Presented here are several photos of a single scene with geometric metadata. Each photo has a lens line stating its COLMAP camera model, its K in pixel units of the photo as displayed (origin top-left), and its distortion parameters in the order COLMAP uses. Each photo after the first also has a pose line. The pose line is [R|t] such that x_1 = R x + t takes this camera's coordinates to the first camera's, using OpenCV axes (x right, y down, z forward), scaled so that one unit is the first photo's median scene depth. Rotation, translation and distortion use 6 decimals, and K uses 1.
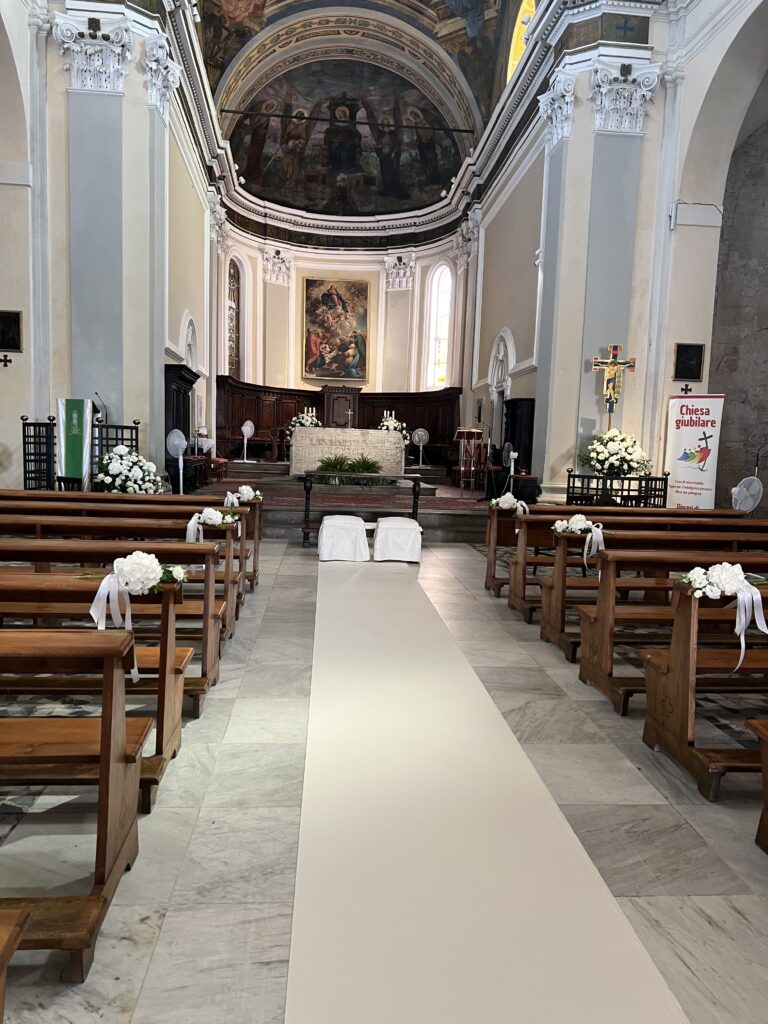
lens RADIAL K [[777.8, 0, 383.1], [0, 777.8, 517.0], [0, 0, 1]] dist [0.028169, -0.034432]
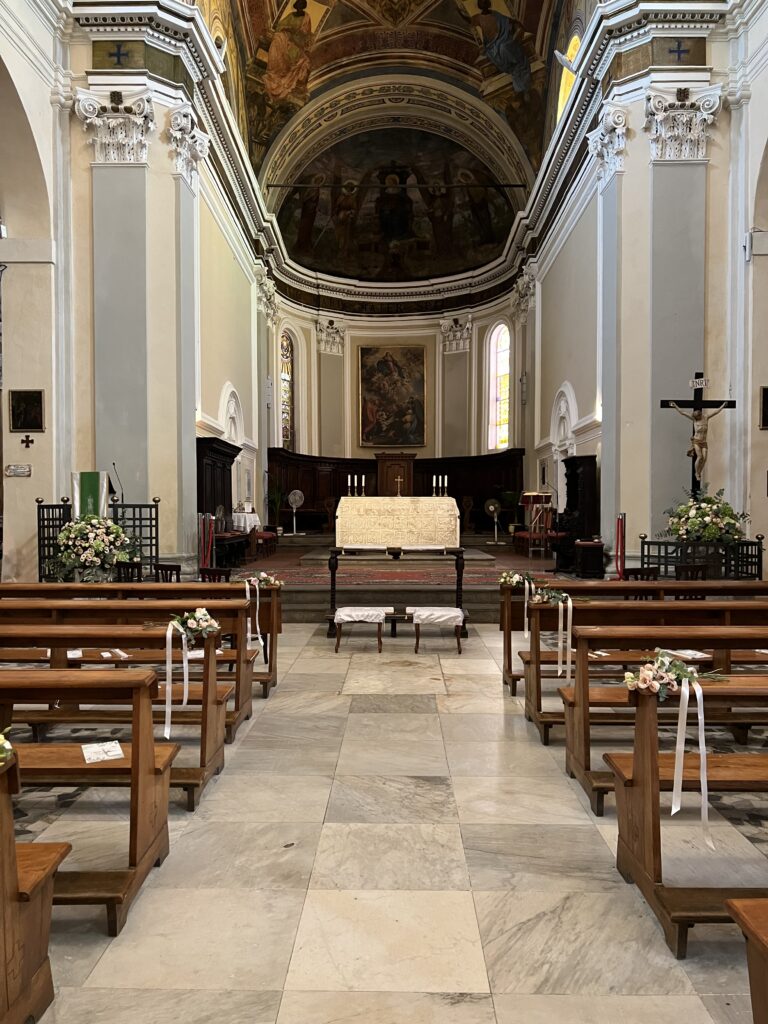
lens RADIAL K [[777.8, 0, 374.8], [0, 777.8, 517.7], [0, 0, 1]] dist [0.028169, -0.034432]
pose [[0.993453, -0.033747, -0.109144, 0.022307], [0.024351, 0.995971, -0.086303, -0.007650], [0.111616, 0.083081, 0.990272, 0.059965]]
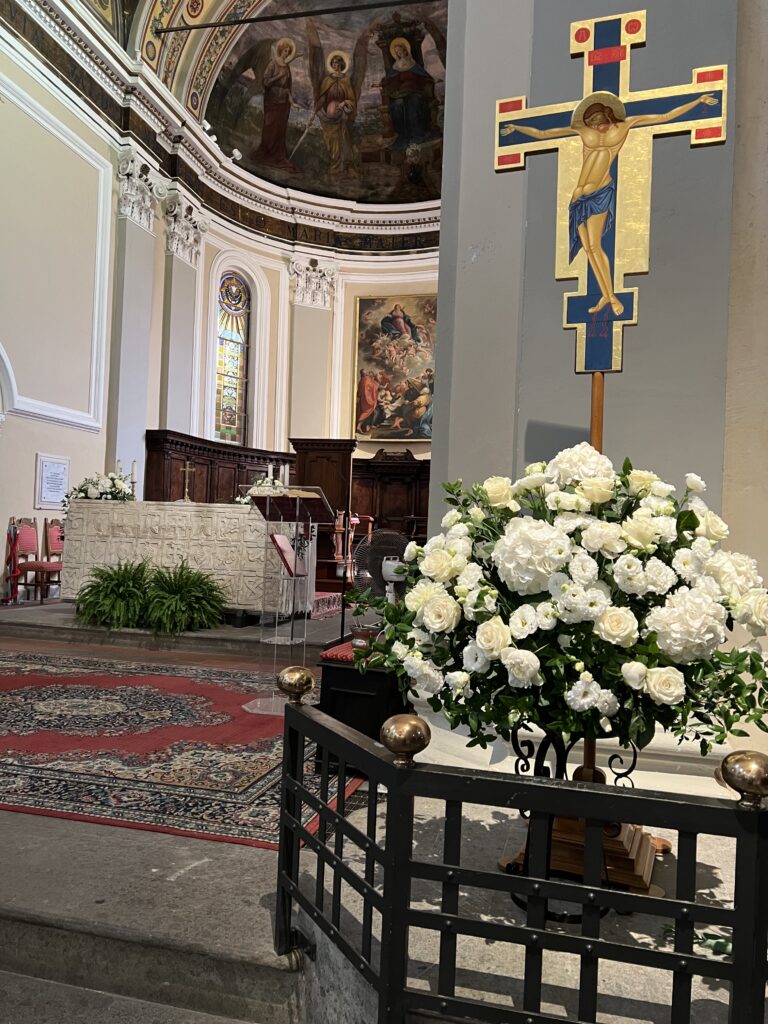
lens RADIAL K [[777.8, 0, 382.2], [0, 777.8, 520.7], [0, 0, 1]] dist [0.028169, -0.034432]
pose [[0.942783, -0.003636, -0.333387, 0.178871], [-0.035775, 0.993064, -0.111997, -0.043410], [0.331482, 0.117516, 0.936114, 0.472436]]
